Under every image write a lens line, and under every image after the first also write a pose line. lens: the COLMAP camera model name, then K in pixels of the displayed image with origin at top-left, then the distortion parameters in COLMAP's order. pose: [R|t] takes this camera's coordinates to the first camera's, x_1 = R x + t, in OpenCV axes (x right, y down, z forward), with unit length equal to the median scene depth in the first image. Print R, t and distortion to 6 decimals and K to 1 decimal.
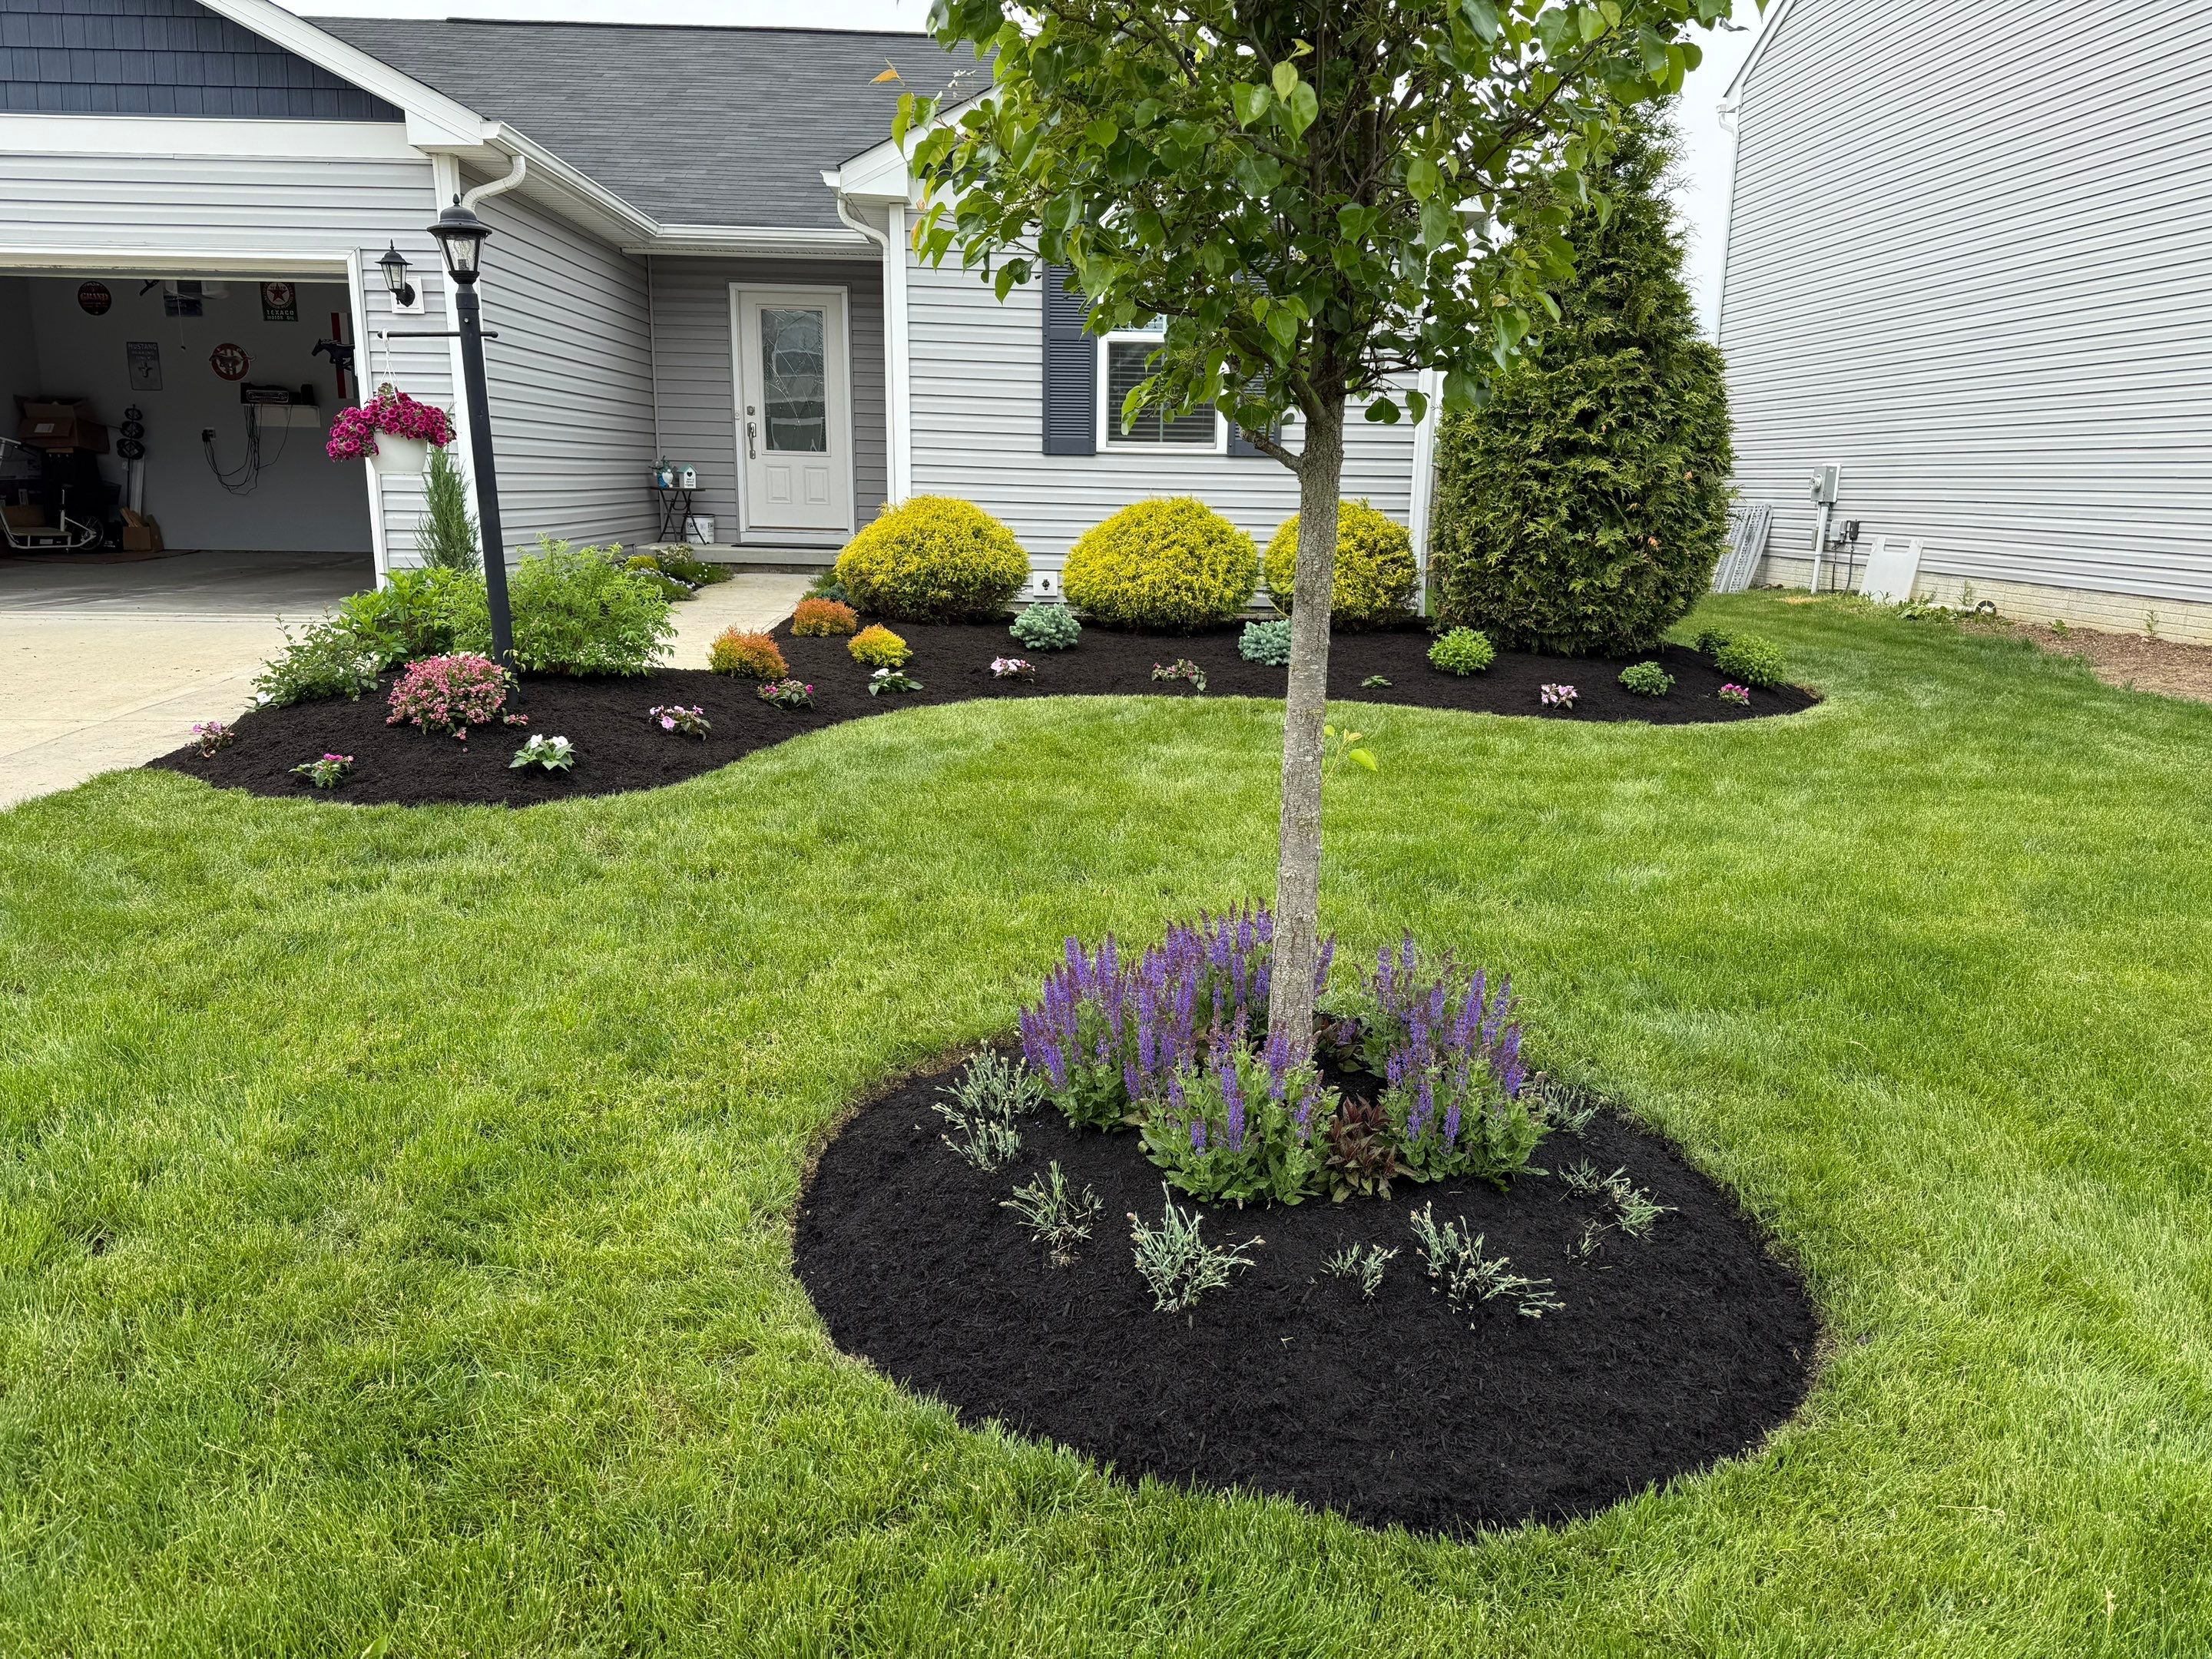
lens RADIAL K [[1542.6, 0, 1096.3], [0, 1542.6, 832.0], [0, 0, 1]] dist [0.084086, -0.124817]
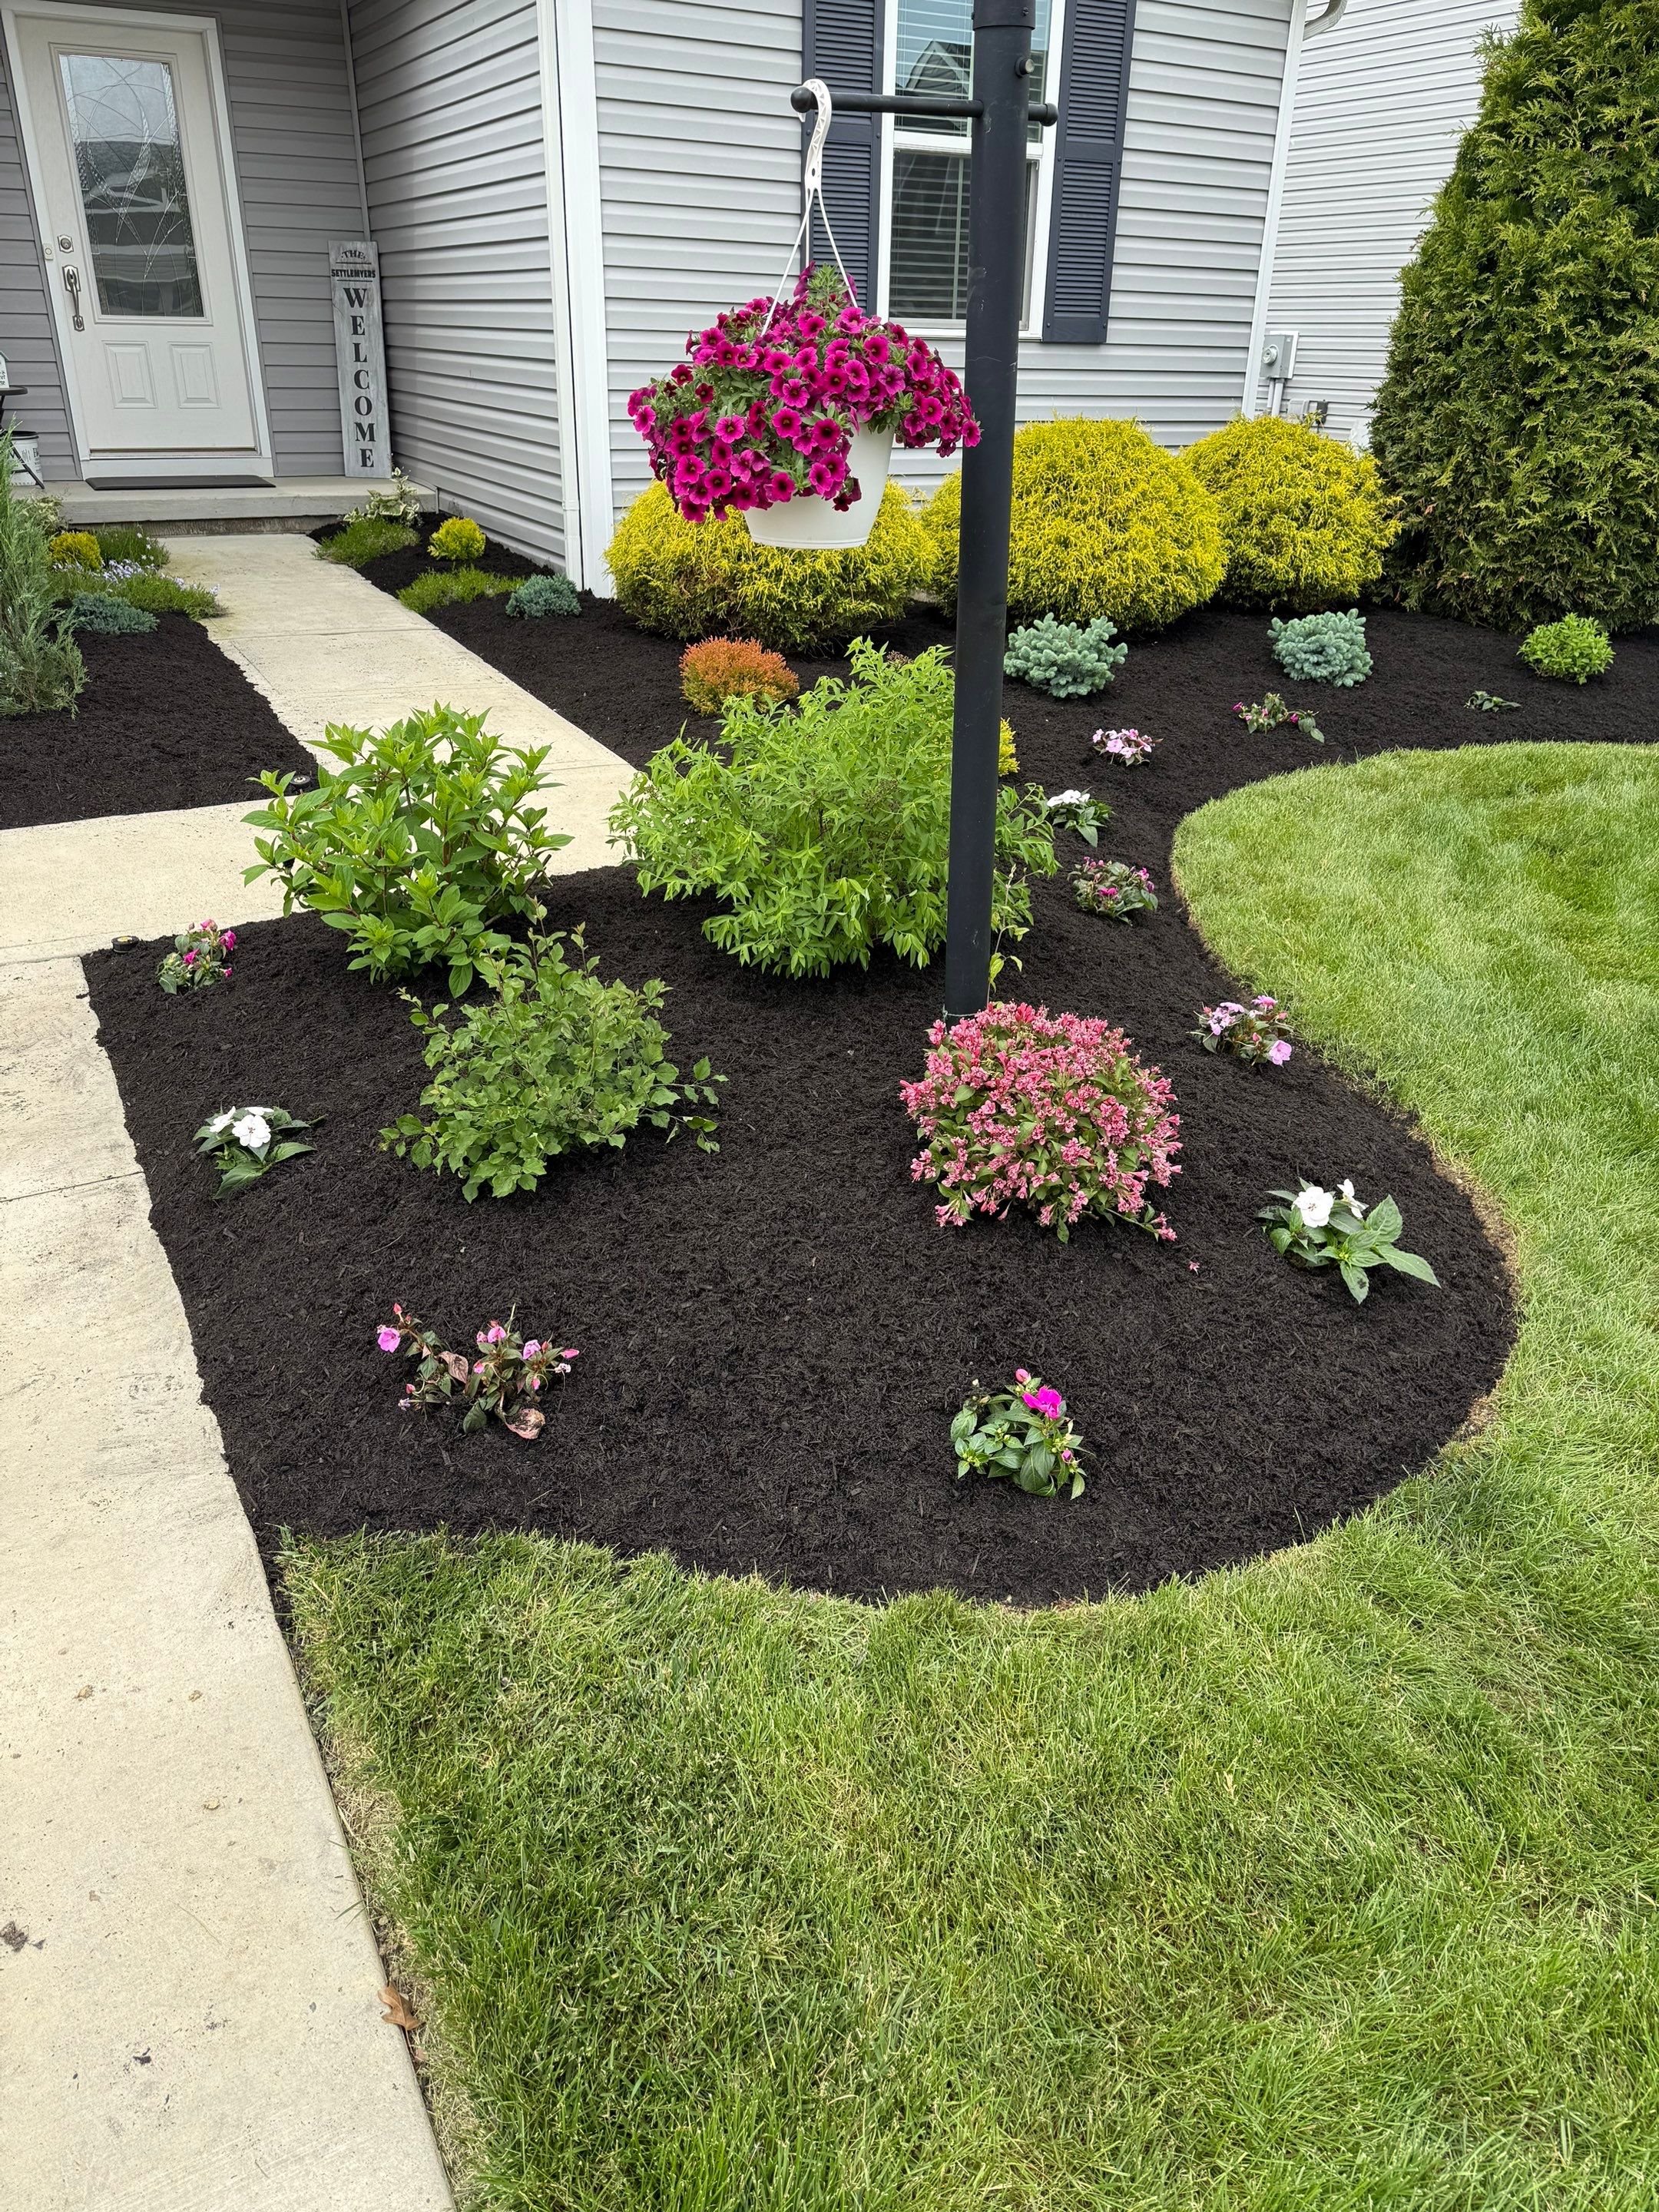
lens RADIAL K [[1599.1, 0, 837.3], [0, 1599.1, 1103.4], [0, 0, 1]] dist [-0.003772, -0.003903]
pose [[0.900220, -0.188408, 0.392563, -0.268085], [0.091406, 0.963222, 0.252681, -0.086777], [-0.425733, -0.191586, 0.884334, 0.291778]]
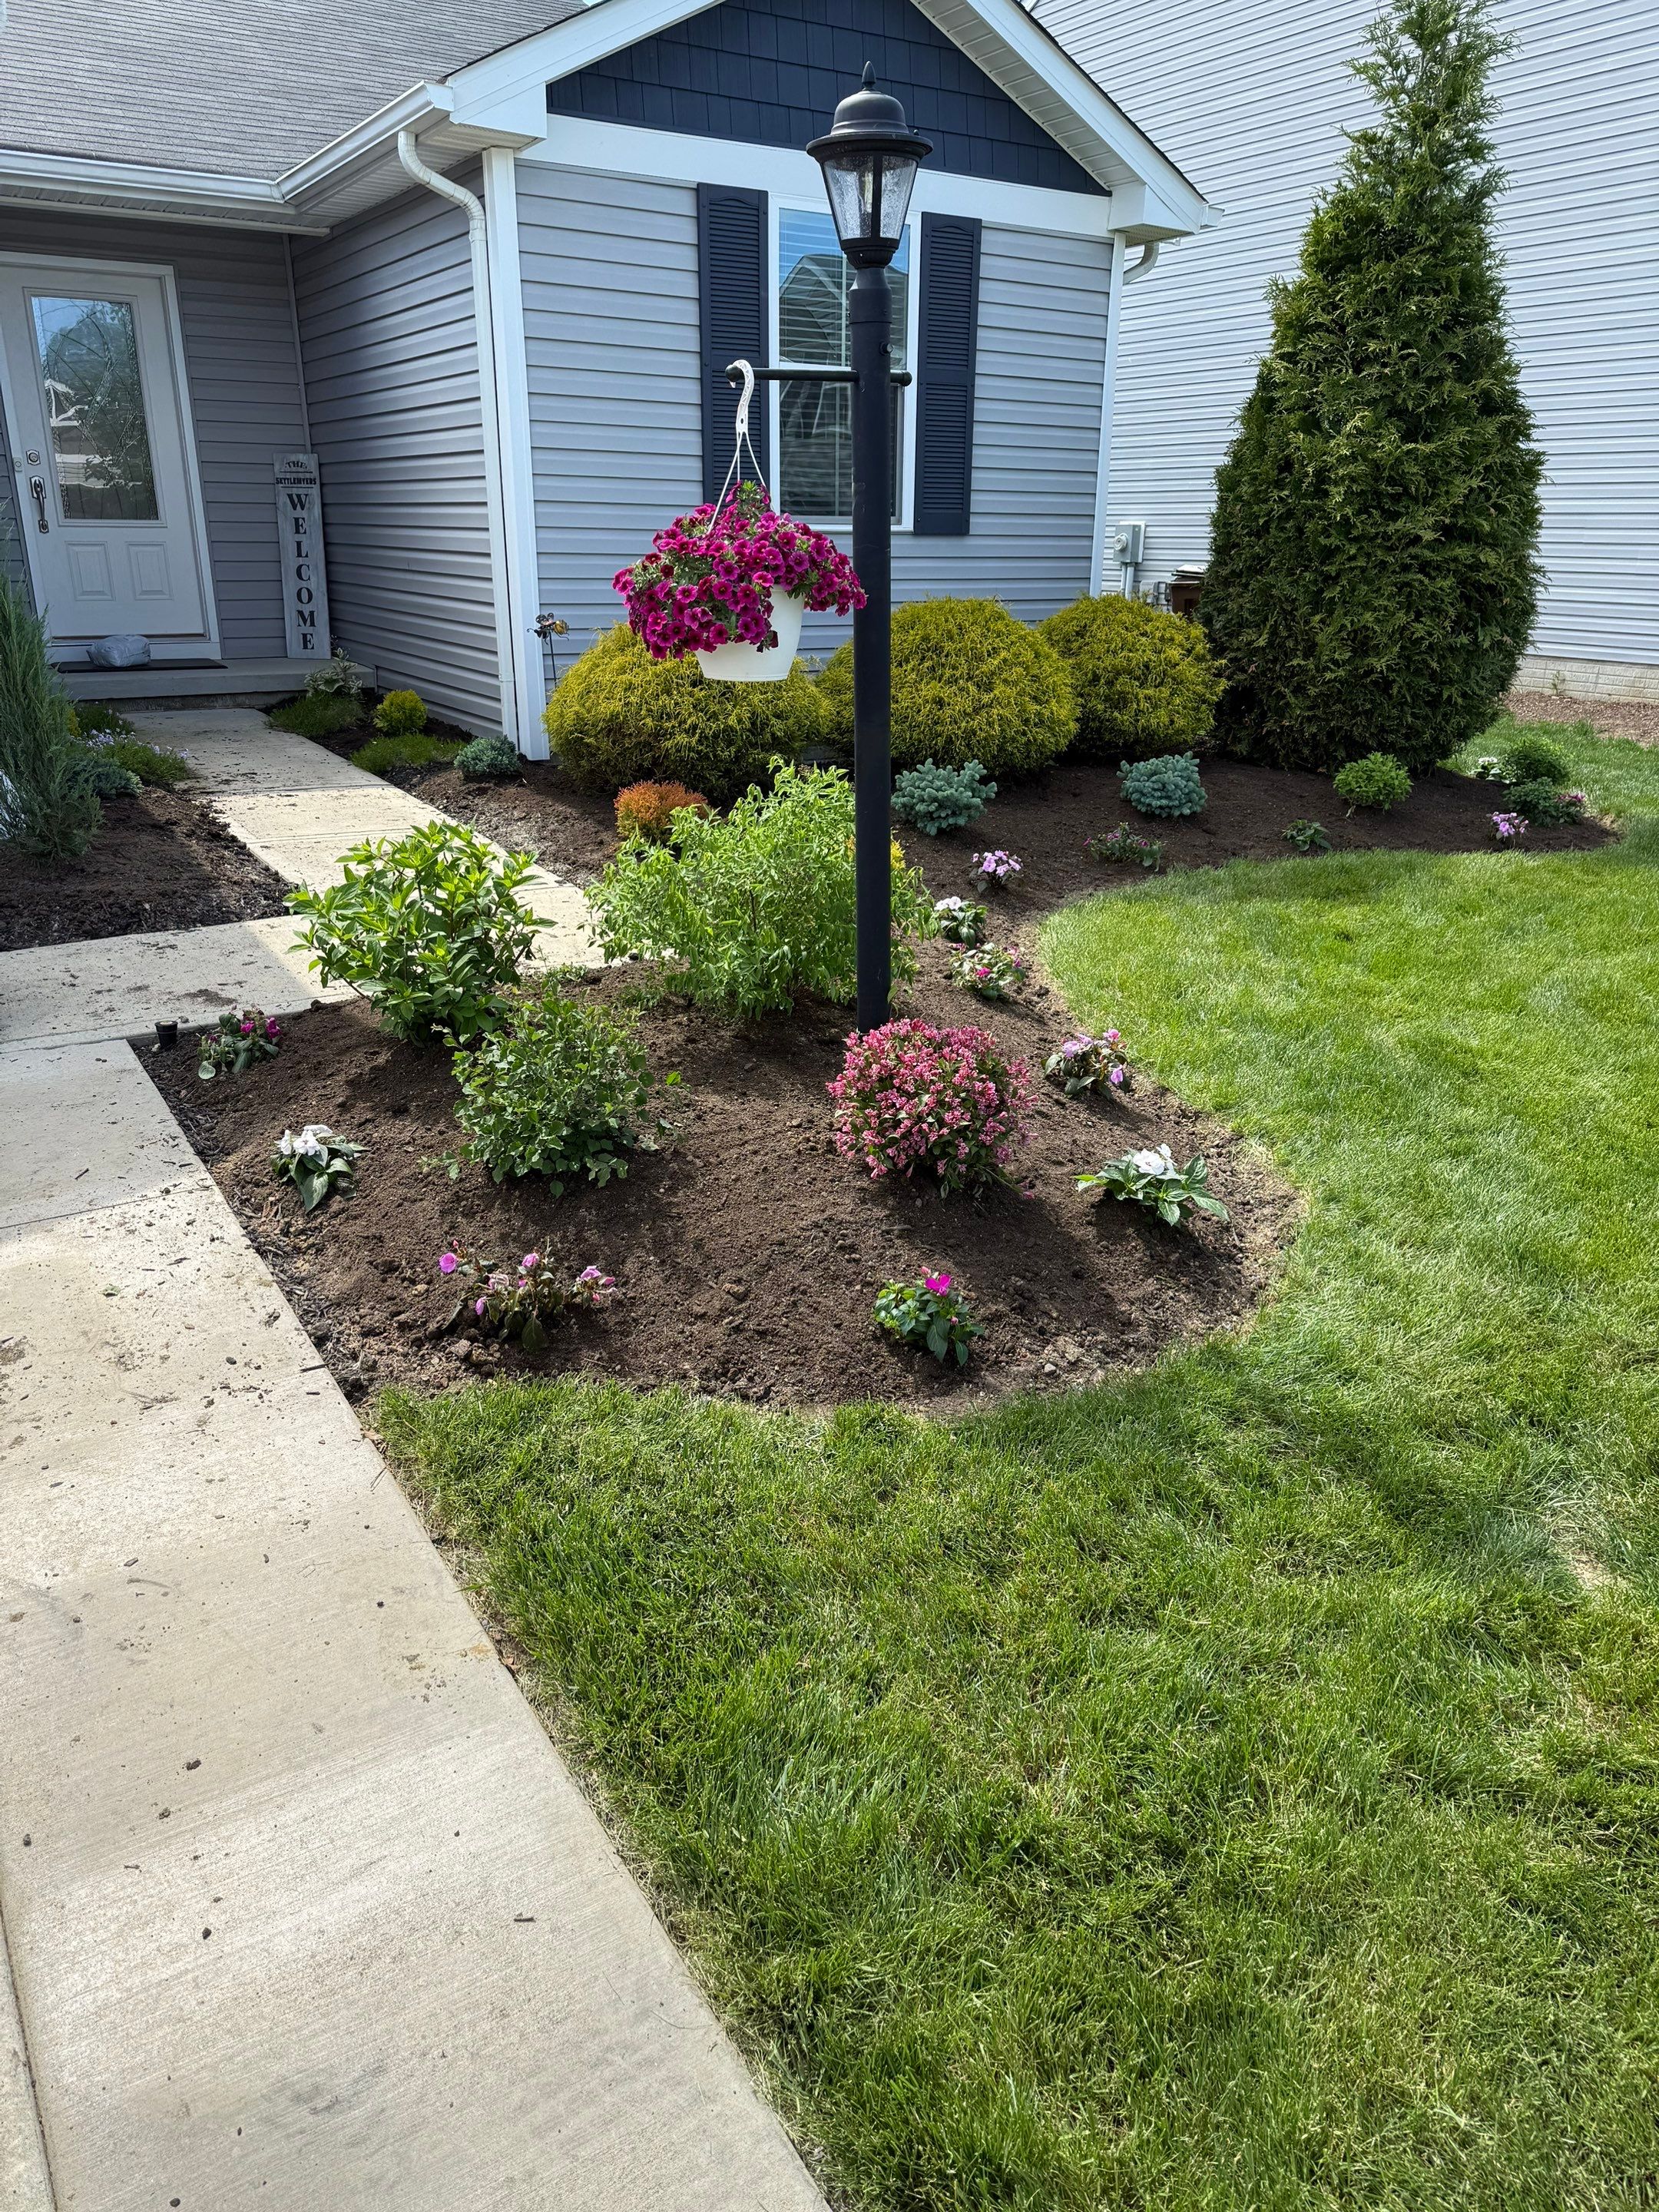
lens RADIAL K [[1599.1, 0, 837.3], [0, 1599.1, 1103.4], [0, 0, 1]] dist [-0.003772, -0.003903]
pose [[0.868291, -0.176146, 0.463729, -0.300042], [0.114223, 0.980706, 0.158645, -0.075936], [-0.482726, -0.084781, 0.871658, 0.240078]]
